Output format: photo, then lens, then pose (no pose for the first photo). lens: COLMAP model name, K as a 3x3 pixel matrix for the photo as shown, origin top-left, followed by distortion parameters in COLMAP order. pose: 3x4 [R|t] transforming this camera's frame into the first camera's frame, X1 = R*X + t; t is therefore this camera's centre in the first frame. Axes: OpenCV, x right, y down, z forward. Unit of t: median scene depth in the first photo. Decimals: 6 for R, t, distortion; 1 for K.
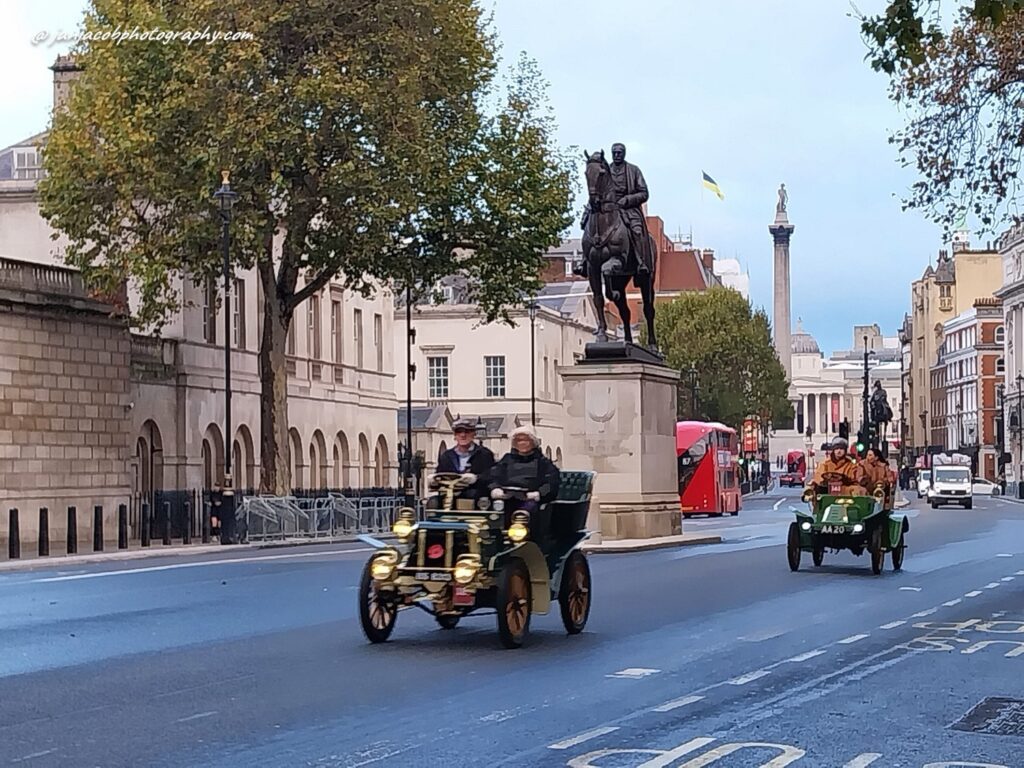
lens RADIAL K [[2347.2, 0, 512.1], [0, 2347.2, 411.1], [0, 0, 1]] dist [0.266489, -0.933952]
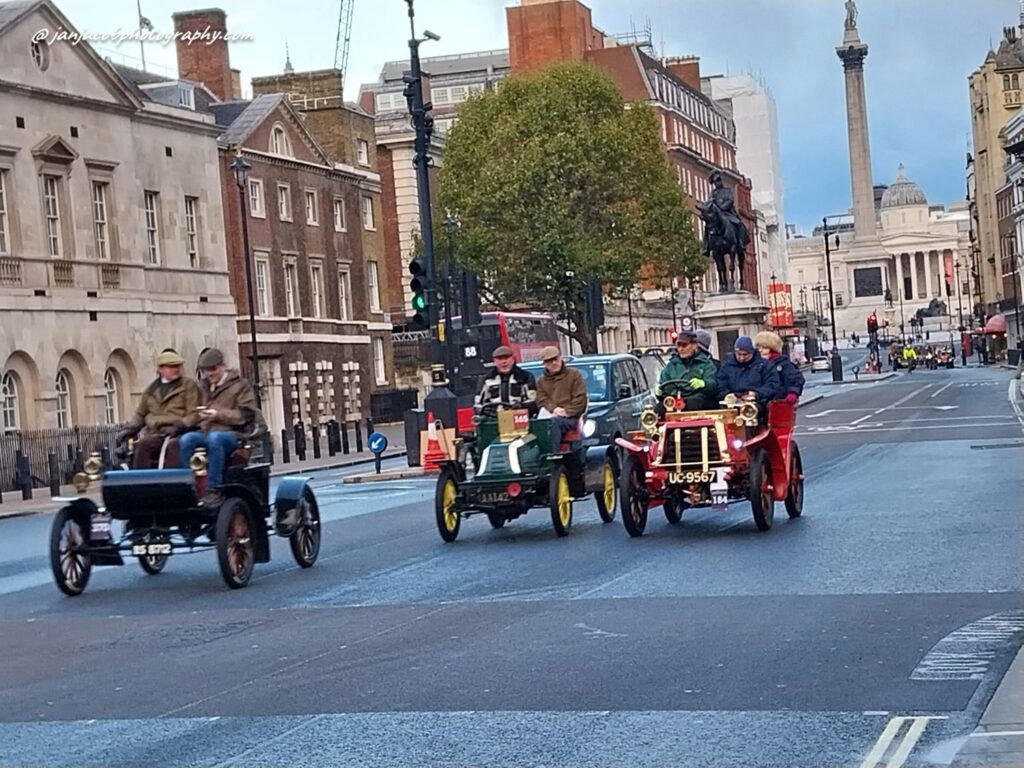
lens RADIAL K [[2339.6, 0, 504.1], [0, 2339.6, 385.0], [0, 0, 1]] dist [0.339810, -1.808752]
pose [[0.994587, -0.069360, -0.077365, 0.106214], [0.071880, 0.996954, 0.030278, 0.010118], [0.075029, -0.035675, 0.996543, 0.364040]]
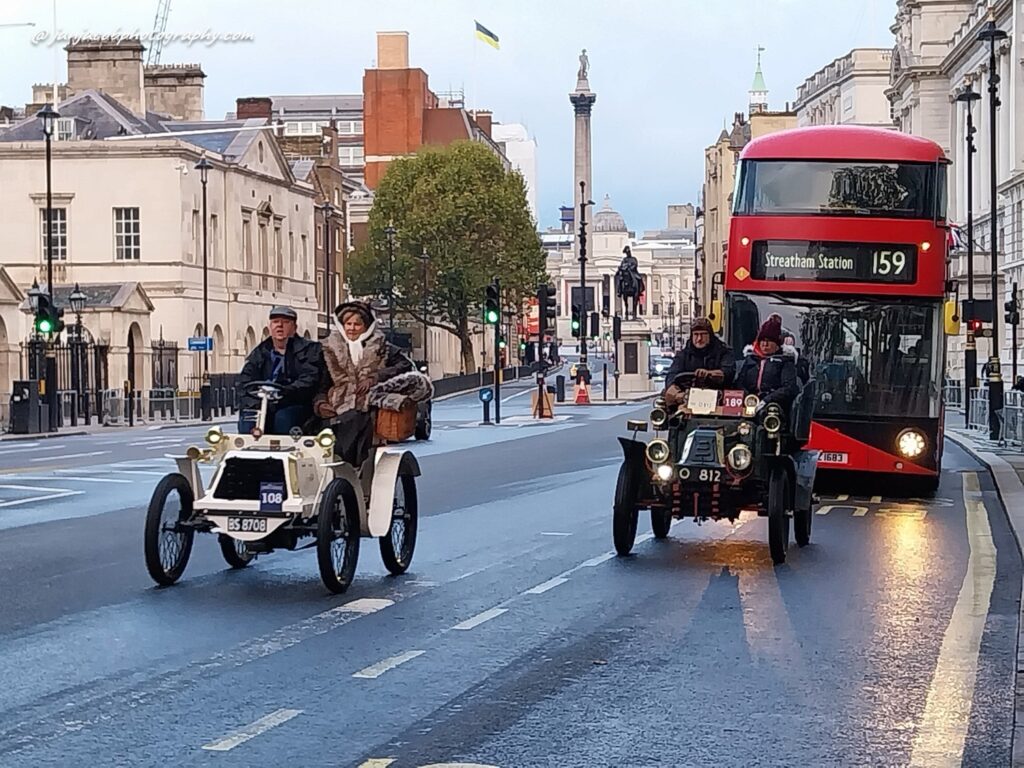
lens RADIAL K [[2338.1, 0, 496.0], [0, 2338.1, 398.3], [0, 0, 1]] dist [0.338173, -1.848551]
pose [[0.997901, -0.000143, 0.064762, 0.040325], [-0.002715, 0.999026, 0.044041, 0.003138], [-0.064705, -0.044124, 0.996928, 0.130001]]
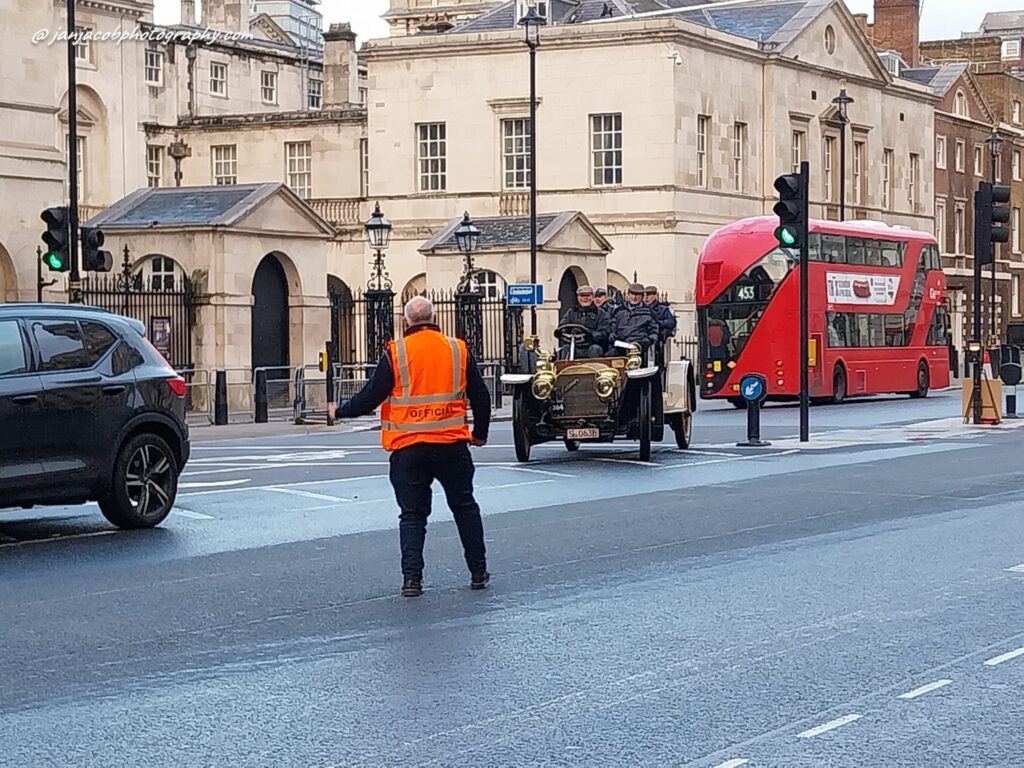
lens RADIAL K [[2339.6, 0, 504.1], [0, 2339.6, 385.0], [0, 0, 1]] dist [0.339810, -1.808752]
pose [[0.959667, 0.010445, -0.280946, 0.083194], [0.005507, 0.998419, 0.055931, 0.006838], [0.281086, -0.055222, 0.958092, 0.269106]]
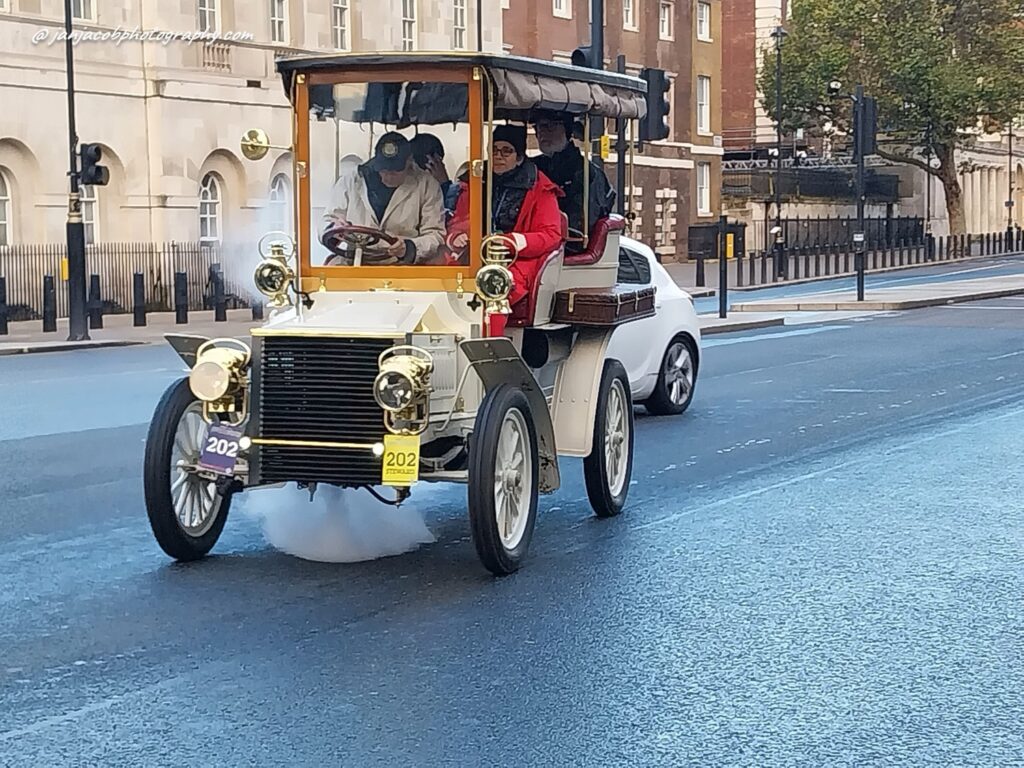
lens RADIAL K [[2338.1, 0, 496.0], [0, 2338.1, 398.3], [0, 0, 1]] dist [0.338173, -1.848551]
pose [[0.967443, 0.011652, -0.252820, 0.117428], [0.014464, 0.994762, 0.101194, 0.011975], [0.252675, -0.101556, 0.962207, 0.416022]]
